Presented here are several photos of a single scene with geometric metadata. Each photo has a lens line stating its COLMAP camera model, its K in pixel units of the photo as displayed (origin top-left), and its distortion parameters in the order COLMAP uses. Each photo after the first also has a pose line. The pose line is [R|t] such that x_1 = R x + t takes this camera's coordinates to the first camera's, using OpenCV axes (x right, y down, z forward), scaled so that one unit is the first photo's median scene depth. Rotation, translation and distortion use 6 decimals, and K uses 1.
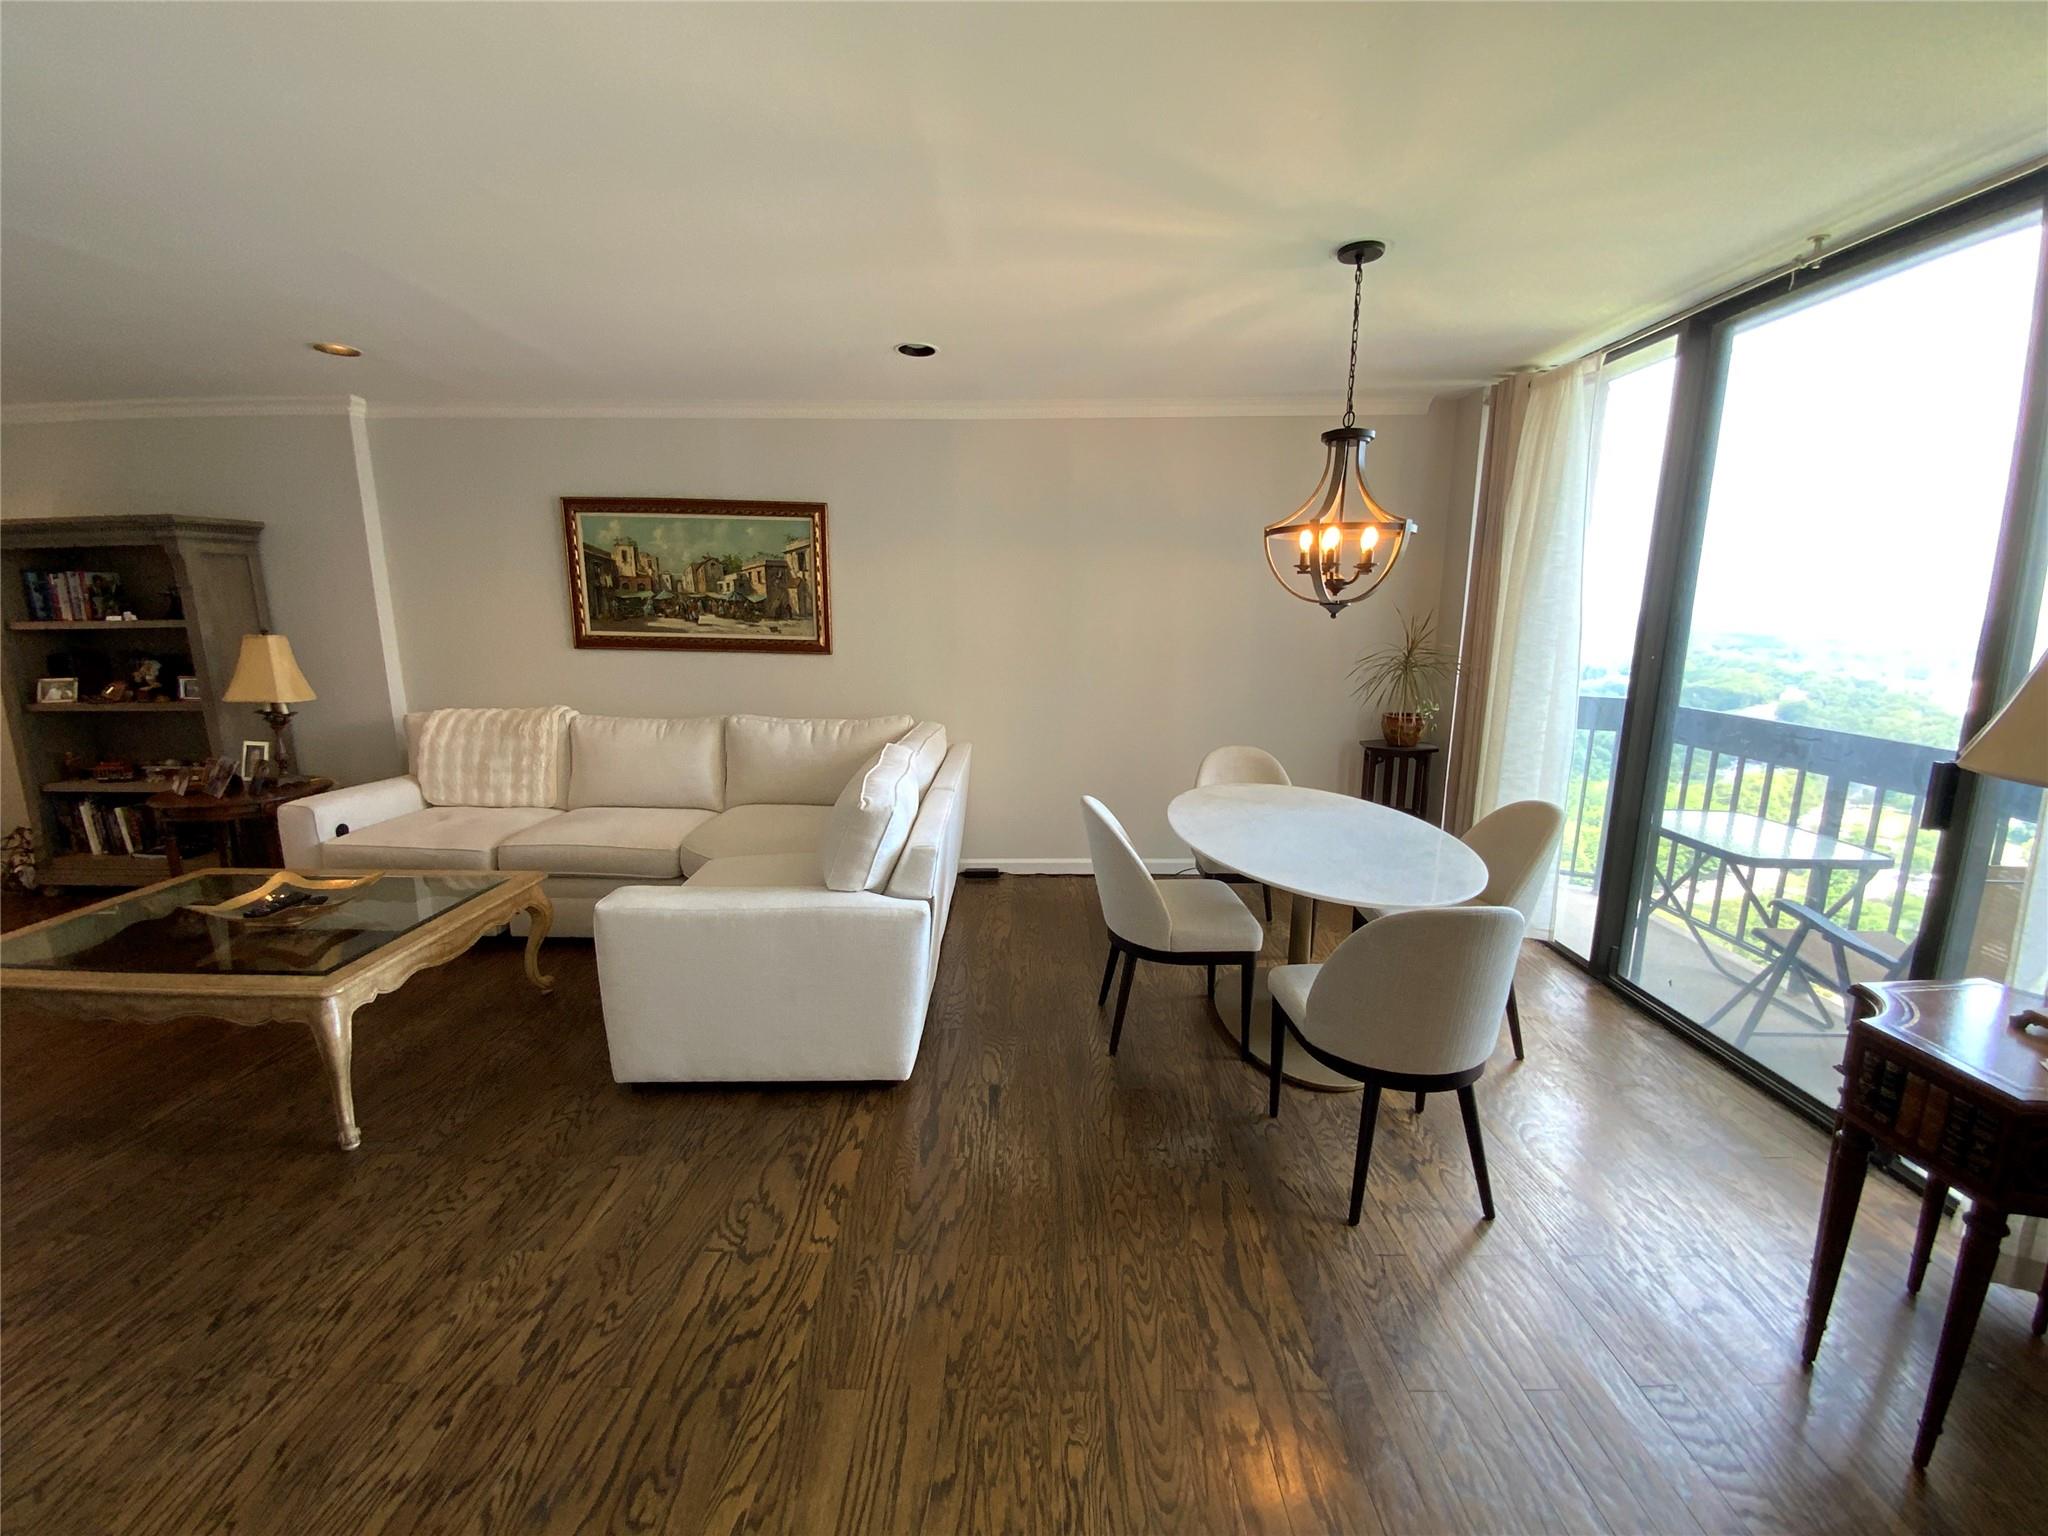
lens RADIAL K [[830.7, 0, 1024.0], [0, 830.7, 768.0], [0, 0, 1]] dist [0.039840, -0.029501]
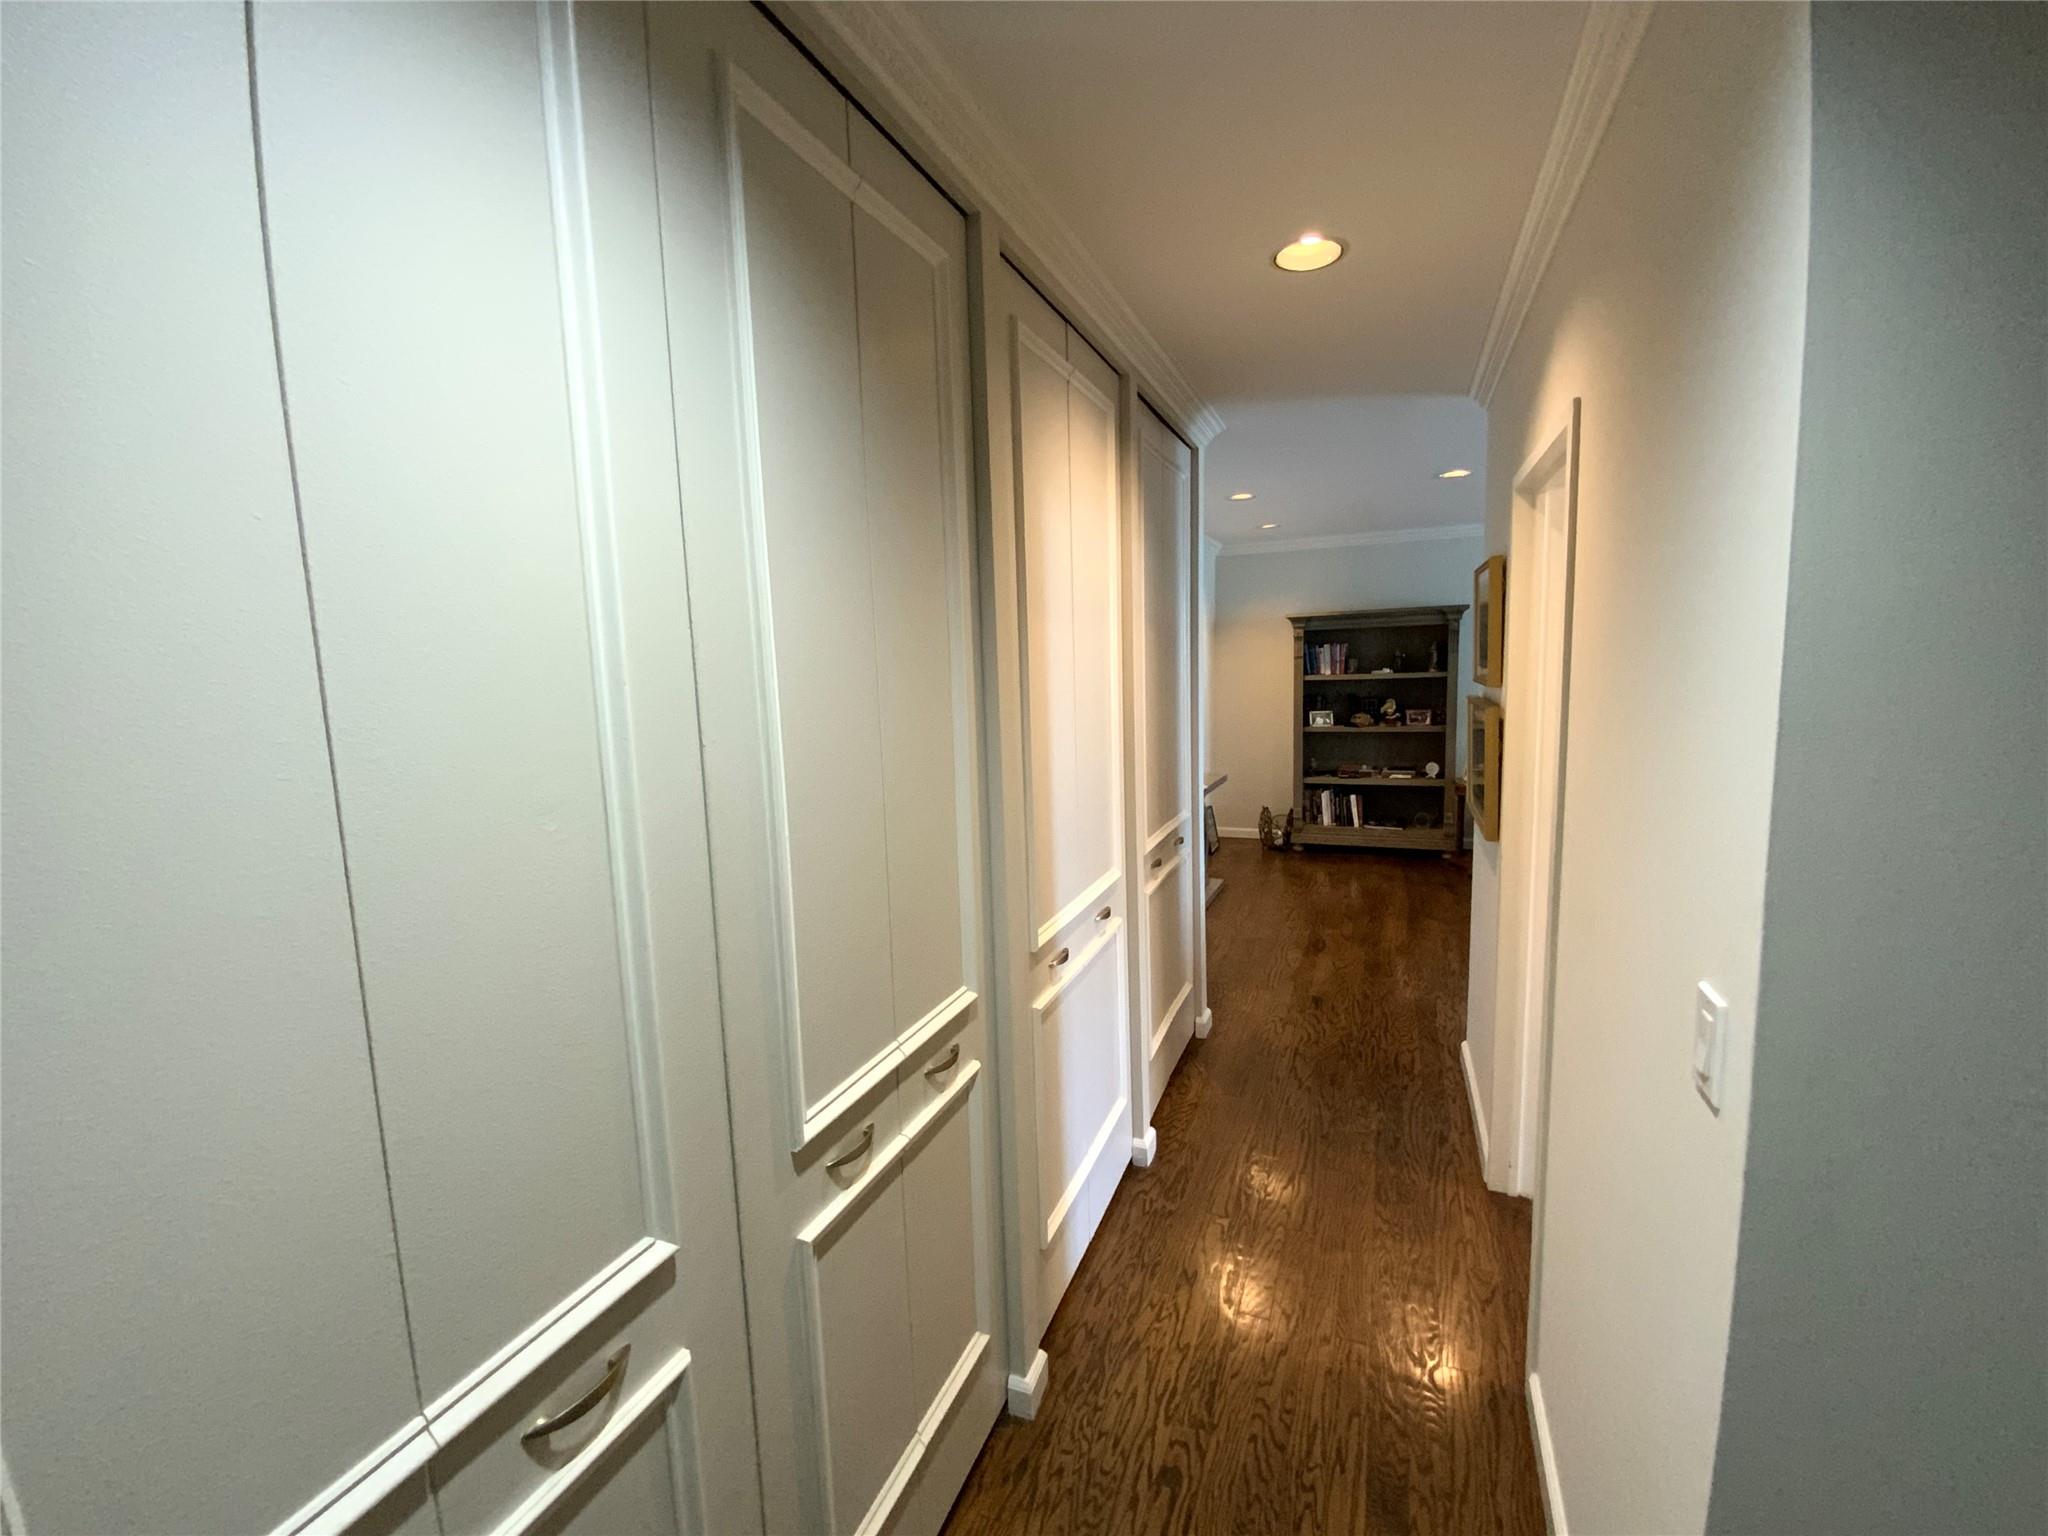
lens RADIAL K [[830.7, 0, 1024.0], [0, 830.7, 768.0], [0, 0, 1]] dist [0.039840, -0.029501]
pose [[0.915573, 0.017926, -0.401752, -1.055797], [-0.046218, 0.997077, -0.060839, 0.125071], [0.399487, 0.074271, 0.913725, -0.683431]]
